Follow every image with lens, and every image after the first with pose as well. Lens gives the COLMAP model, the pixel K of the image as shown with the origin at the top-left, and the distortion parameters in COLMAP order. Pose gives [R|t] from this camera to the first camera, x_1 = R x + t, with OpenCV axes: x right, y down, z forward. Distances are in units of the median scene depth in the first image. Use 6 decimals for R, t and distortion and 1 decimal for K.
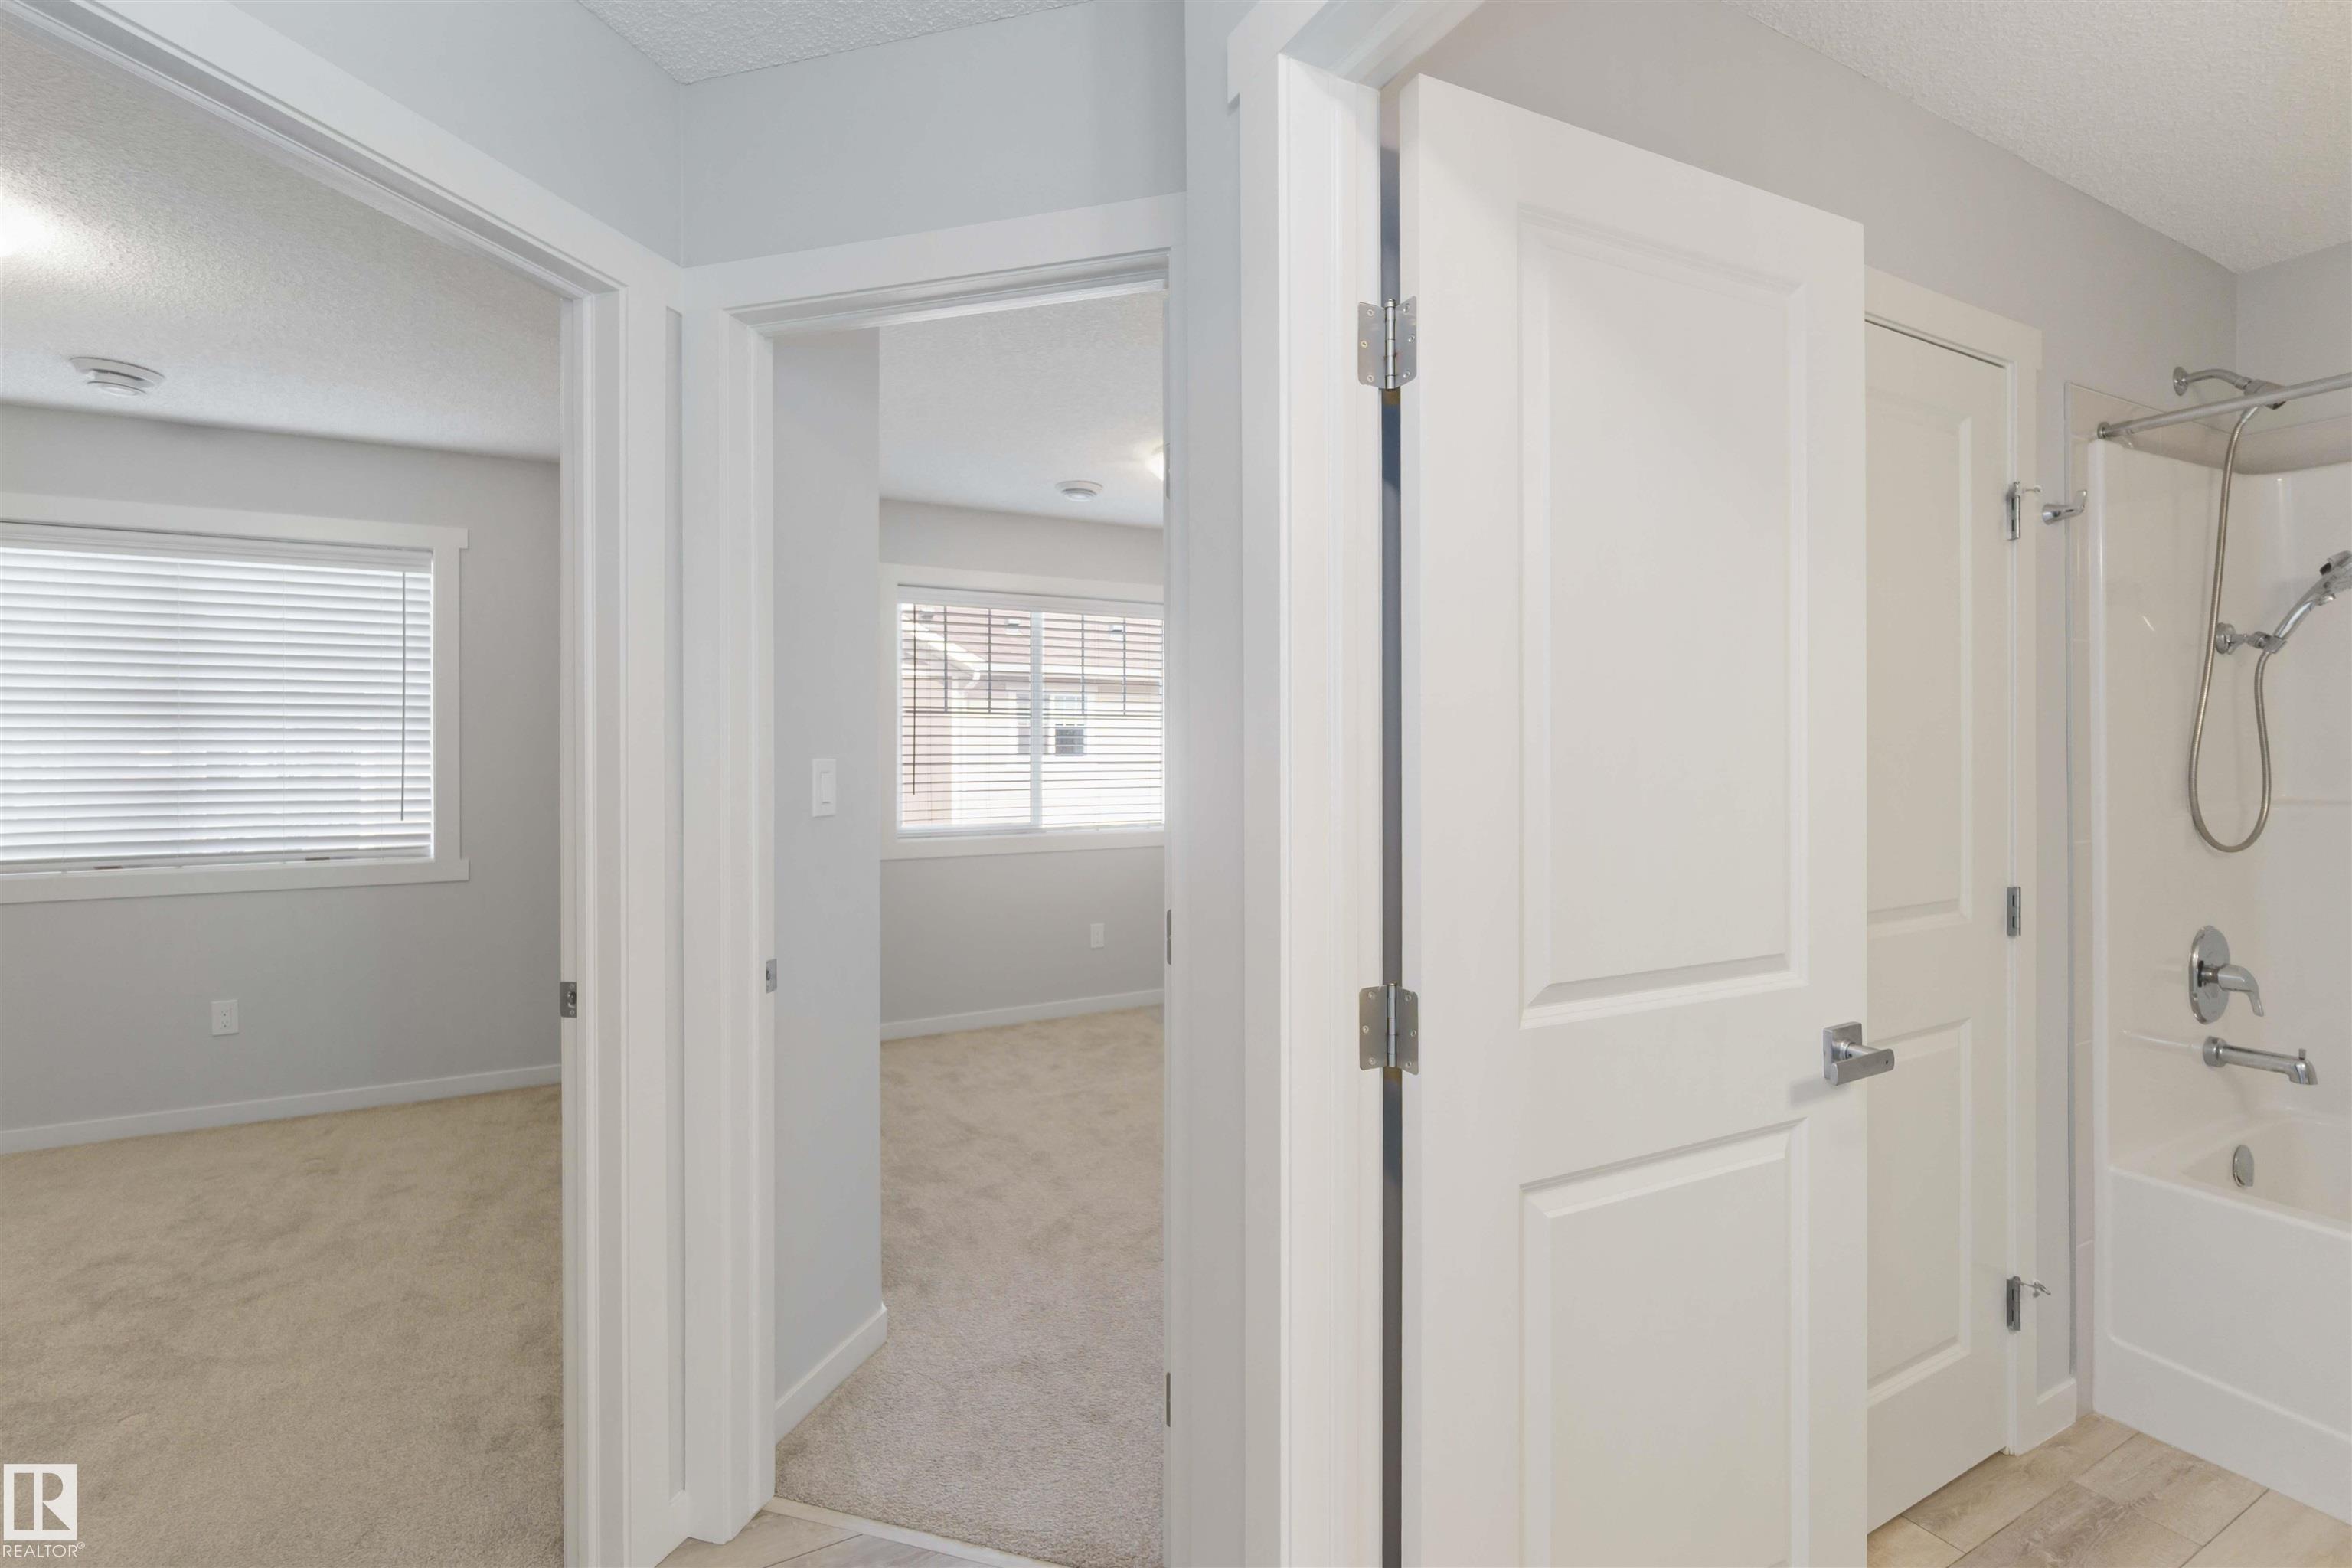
lens RADIAL K [[1040.3, 0, 1170.5], [0, 1040.3, 739.1], [0, 0, 1]] dist [-0.000603, 0.000802]
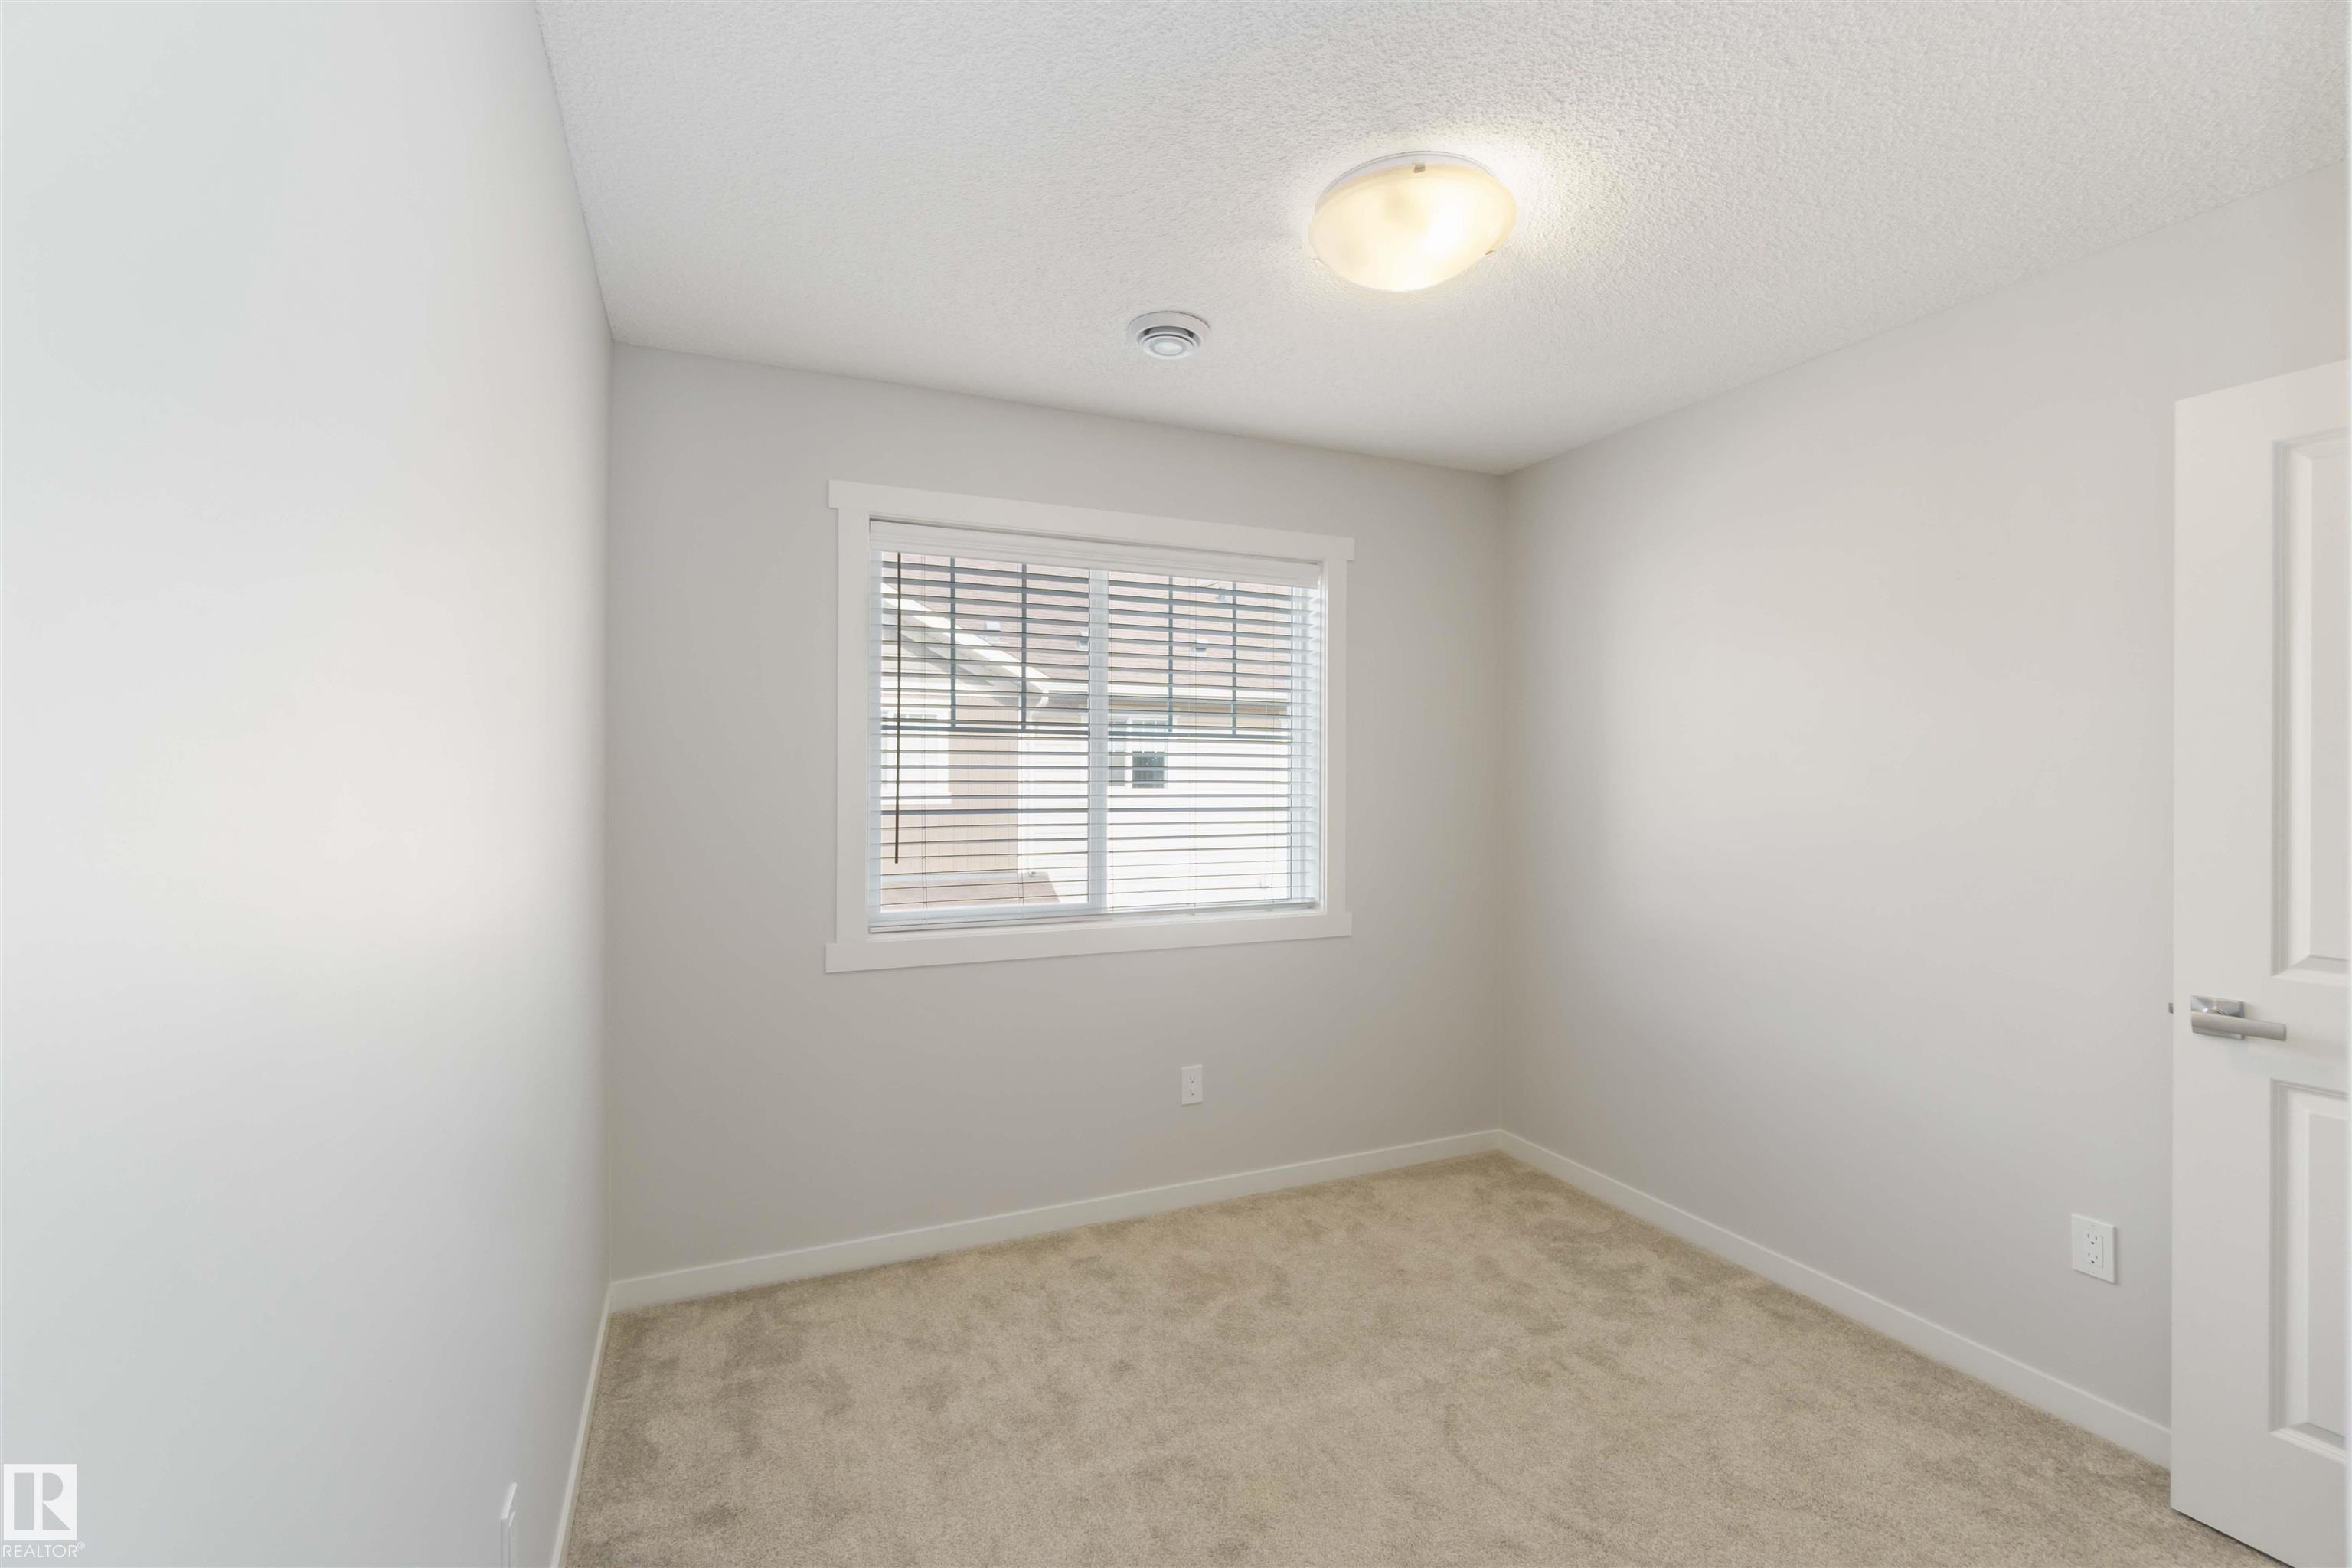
lens RADIAL K [[1040.3, 0, 1176.9], [0, 1040.3, 783.6], [0, 0, 1]] dist [-0.000603, 0.000802]
pose [[0.997551, 0.005917, -0.069687, -0.034377], [-0.004764, 0.999849, 0.016700, -0.003577], [0.069775, -0.016327, 0.997429, 0.348162]]
